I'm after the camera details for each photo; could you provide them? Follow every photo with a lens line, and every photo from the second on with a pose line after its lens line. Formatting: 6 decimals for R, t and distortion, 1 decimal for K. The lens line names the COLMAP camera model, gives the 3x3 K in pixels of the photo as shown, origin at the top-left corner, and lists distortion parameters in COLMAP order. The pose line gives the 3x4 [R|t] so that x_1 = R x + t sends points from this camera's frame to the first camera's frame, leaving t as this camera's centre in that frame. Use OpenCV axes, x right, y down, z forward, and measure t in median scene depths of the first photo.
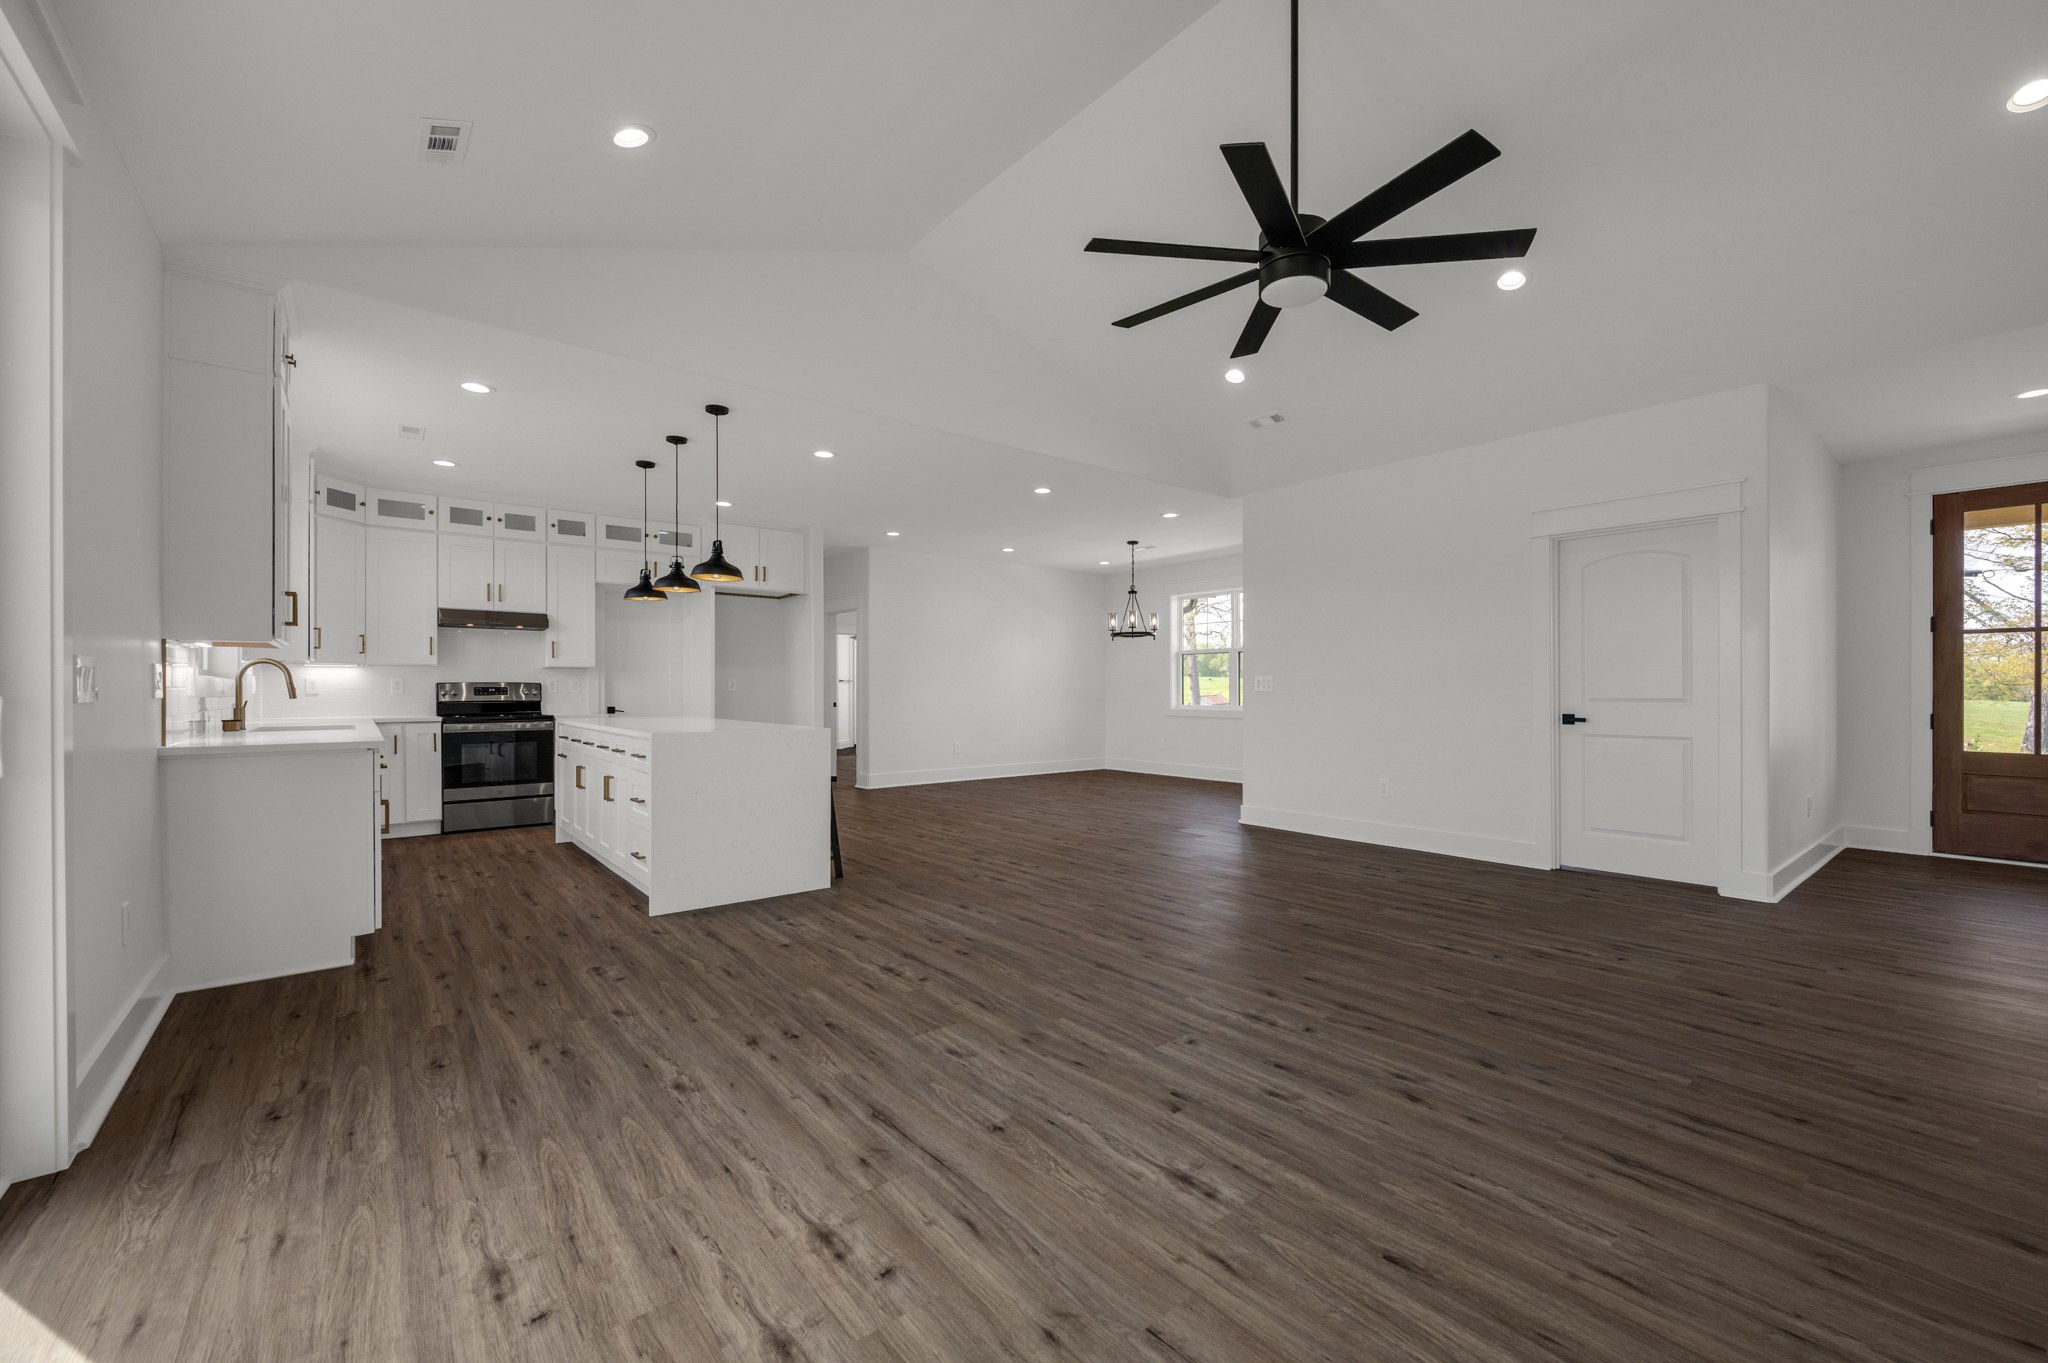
lens RADIAL K [[816.8, 0, 1019.4], [0, 816.8, 688.1], [0, 0, 1]] dist [-0.001358, 0.000252]
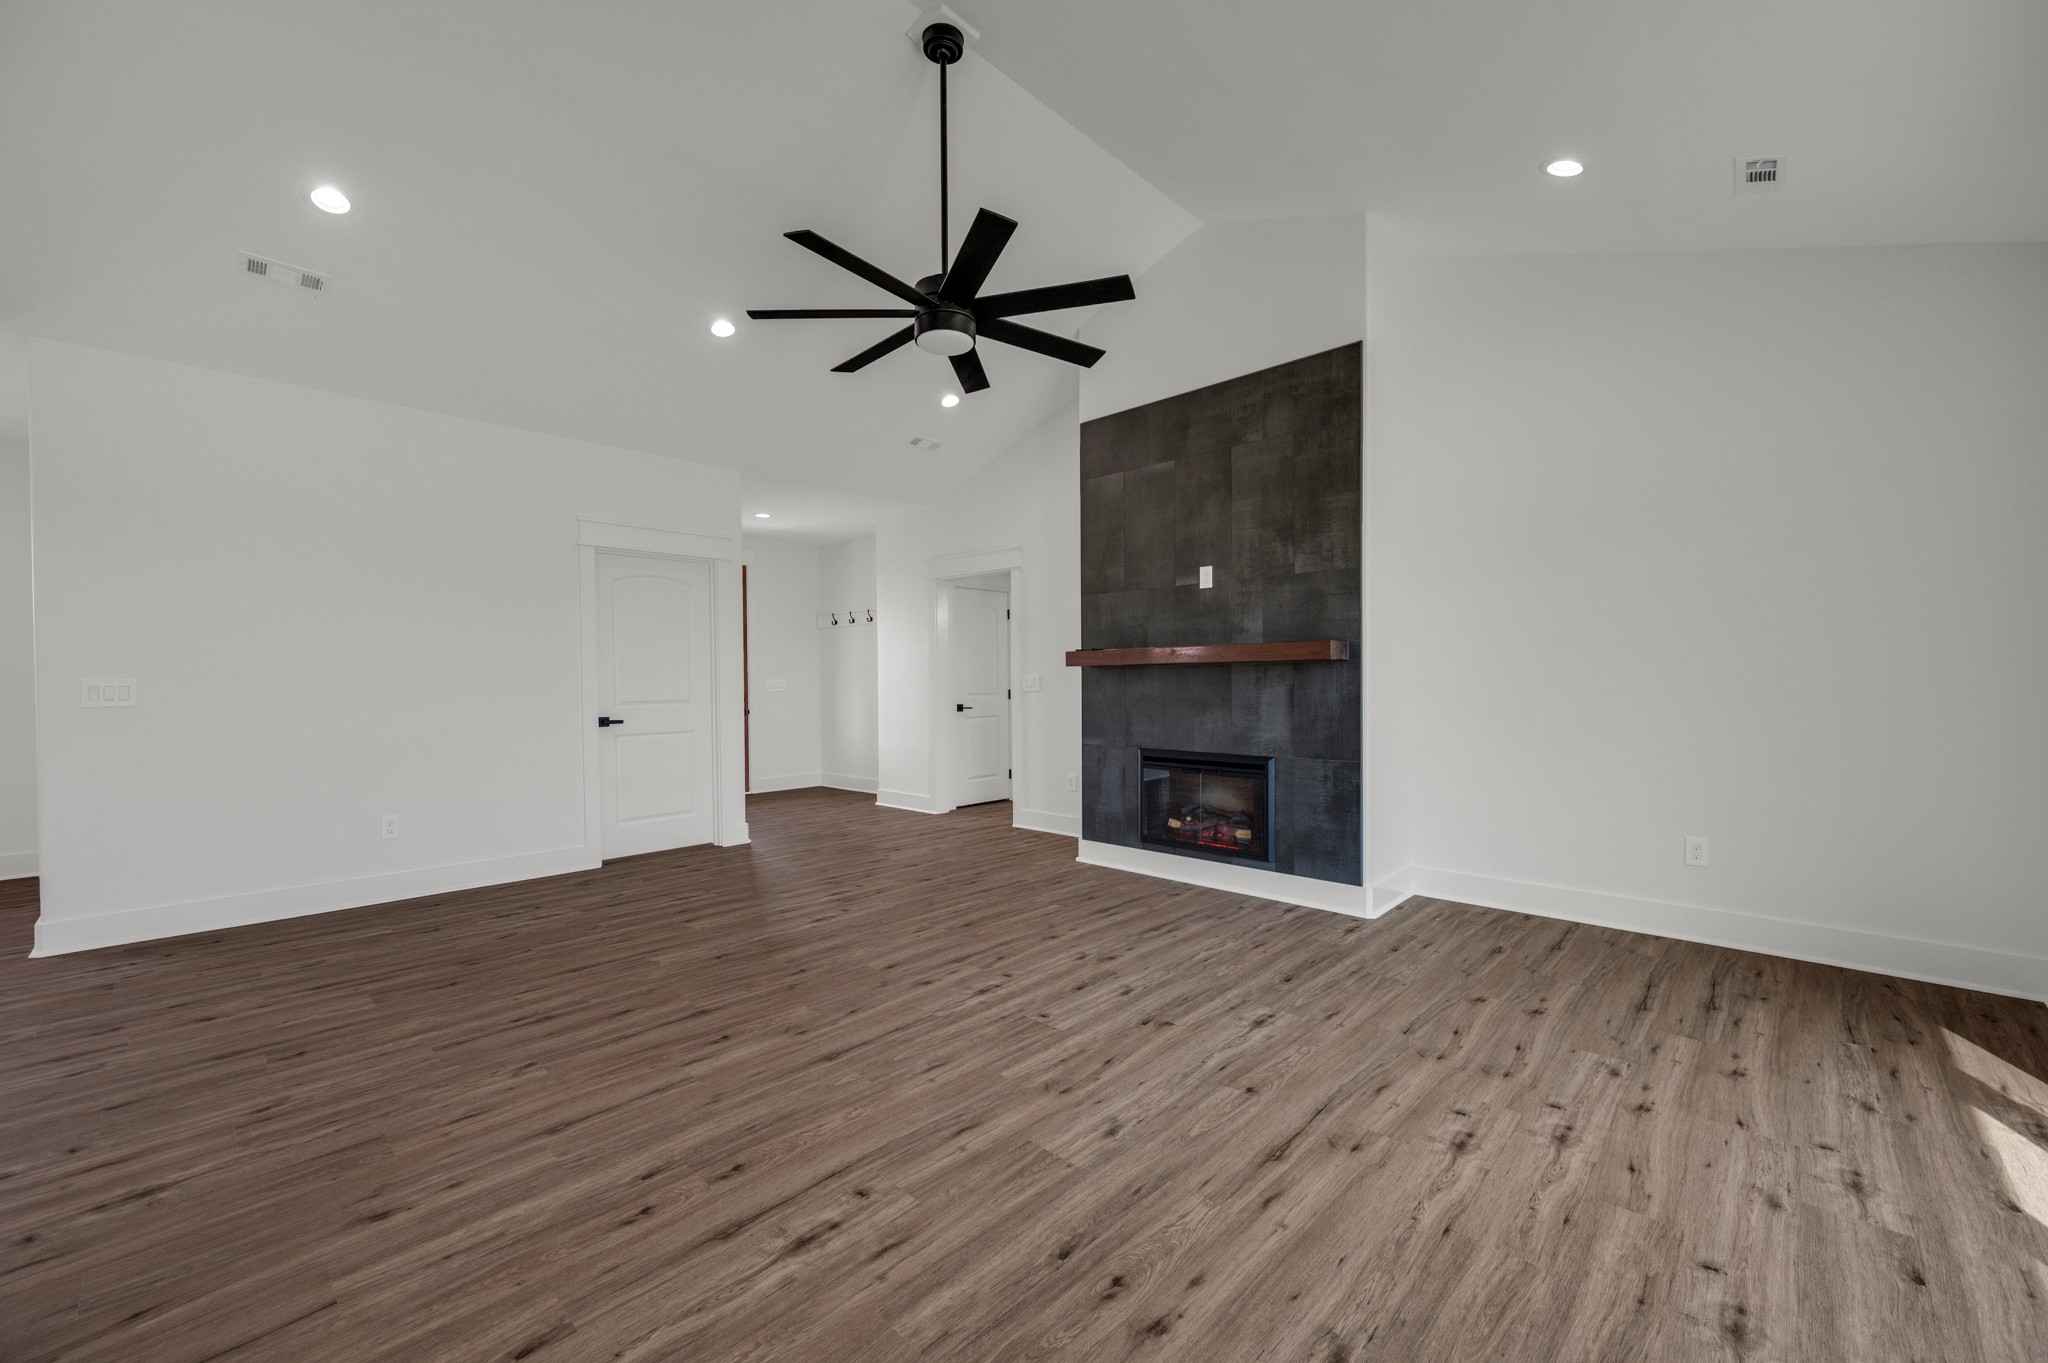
lens RADIAL K [[816.8, 0, 1019.4], [0, 816.8, 688.1], [0, 0, 1]] dist [-0.001358, 0.000252]
pose [[-0.127952, -0.008158, 0.991747, -0.949284], [0.007454, 0.999930, 0.009187, -0.025647], [-0.991752, 0.008568, -0.127882, 1.254743]]
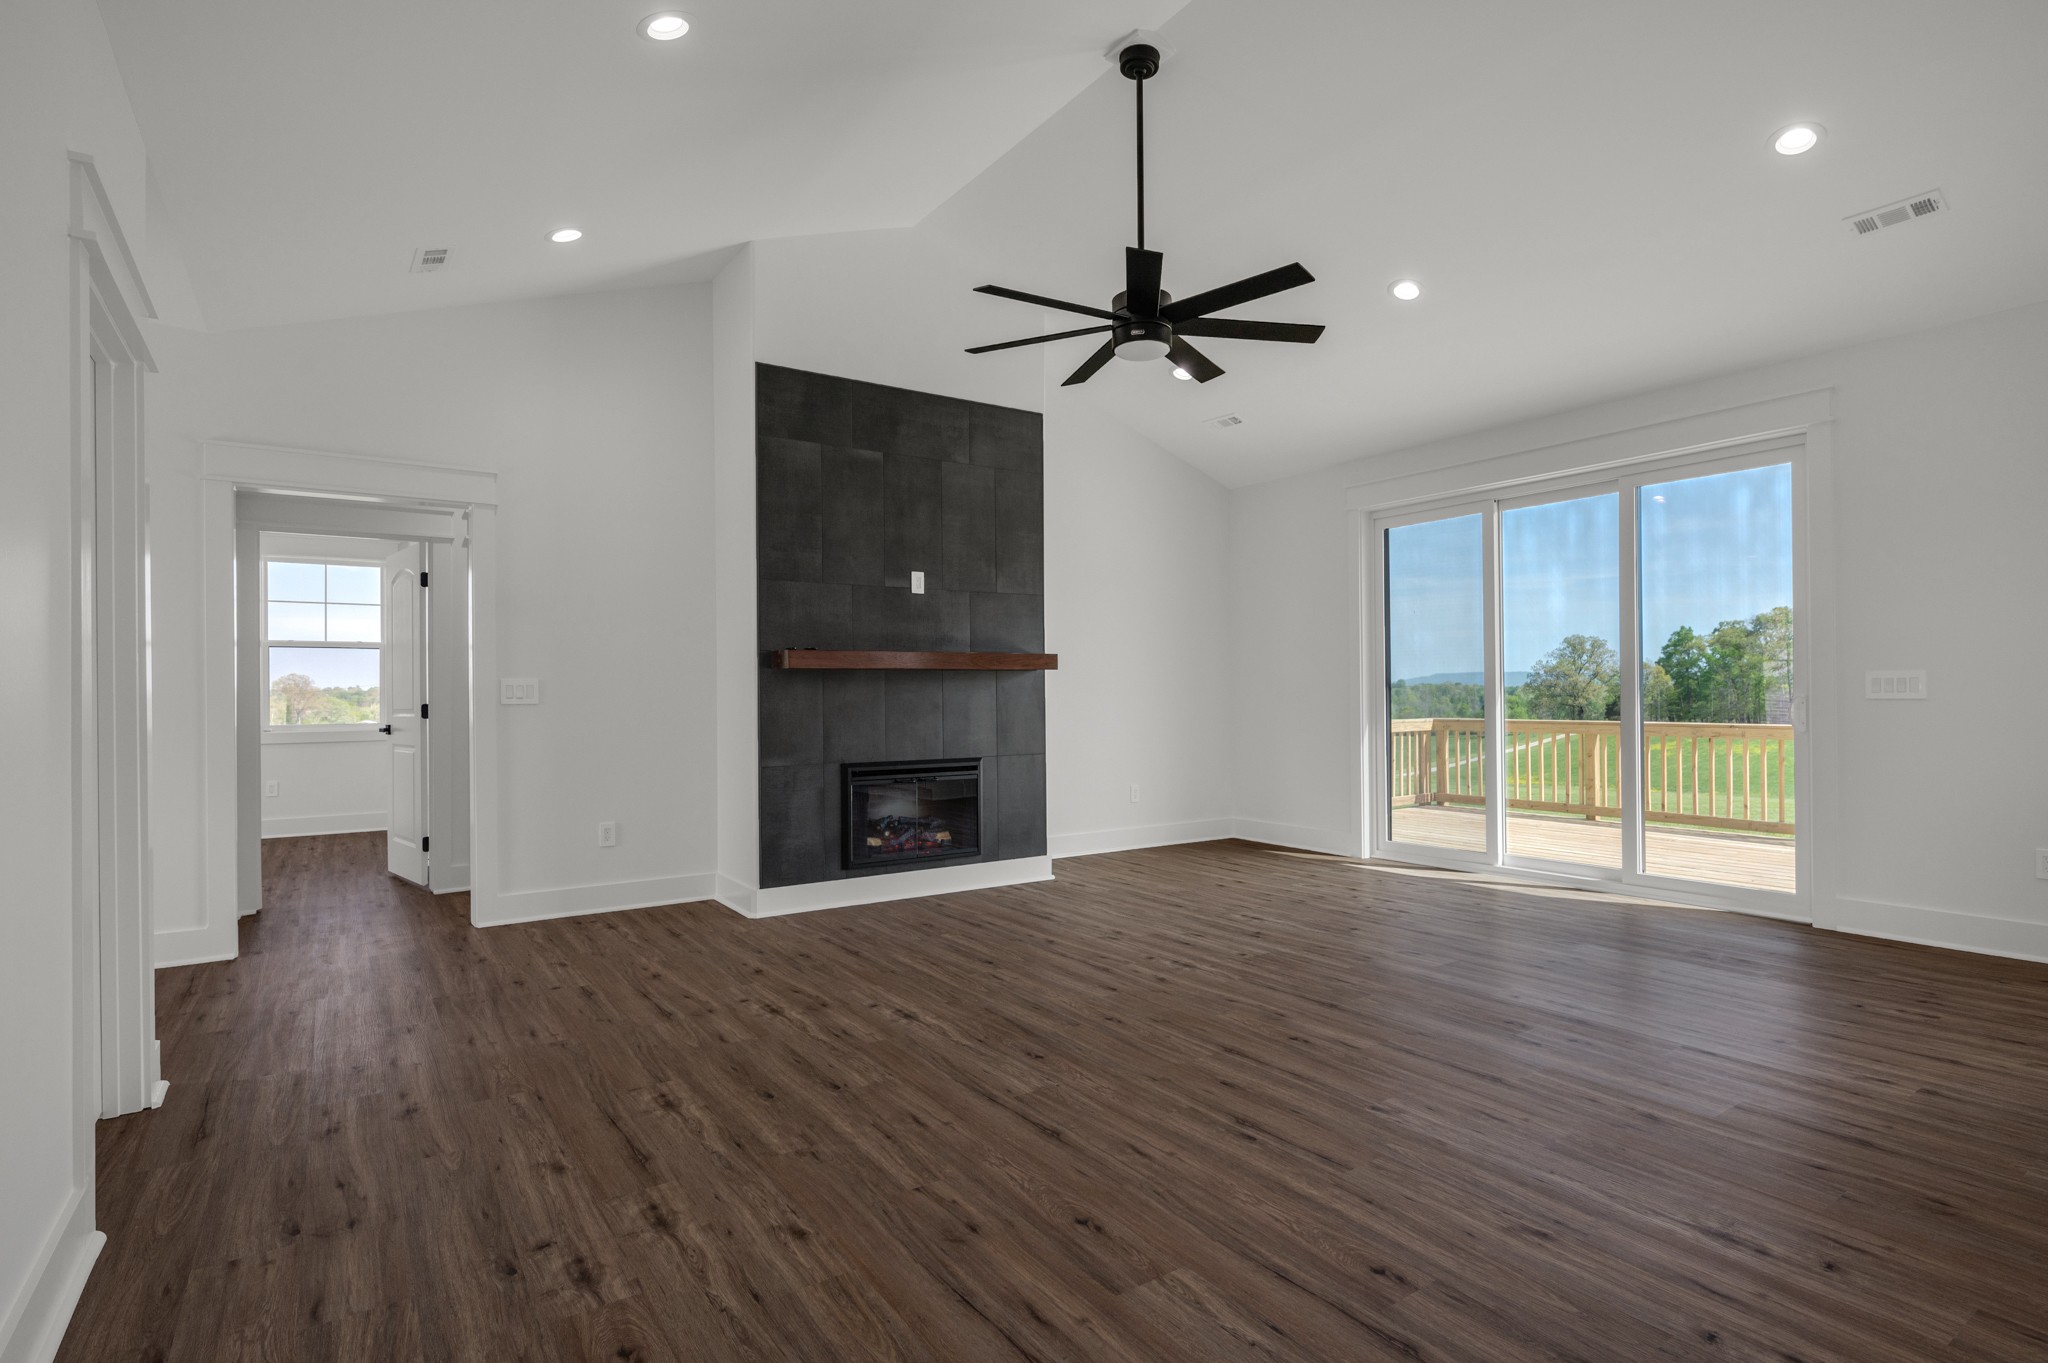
lens RADIAL K [[1033.5, 0, 1023.4], [0, 1033.5, 691.2], [0, 0, 1]] dist [-0.003074, 0.000314]
pose [[-0.997820, 0.009122, 0.065361, 0.491527], [0.008915, 0.999954, -0.003448, -0.002763], [-0.065389, -0.002857, -0.997856, 2.939891]]
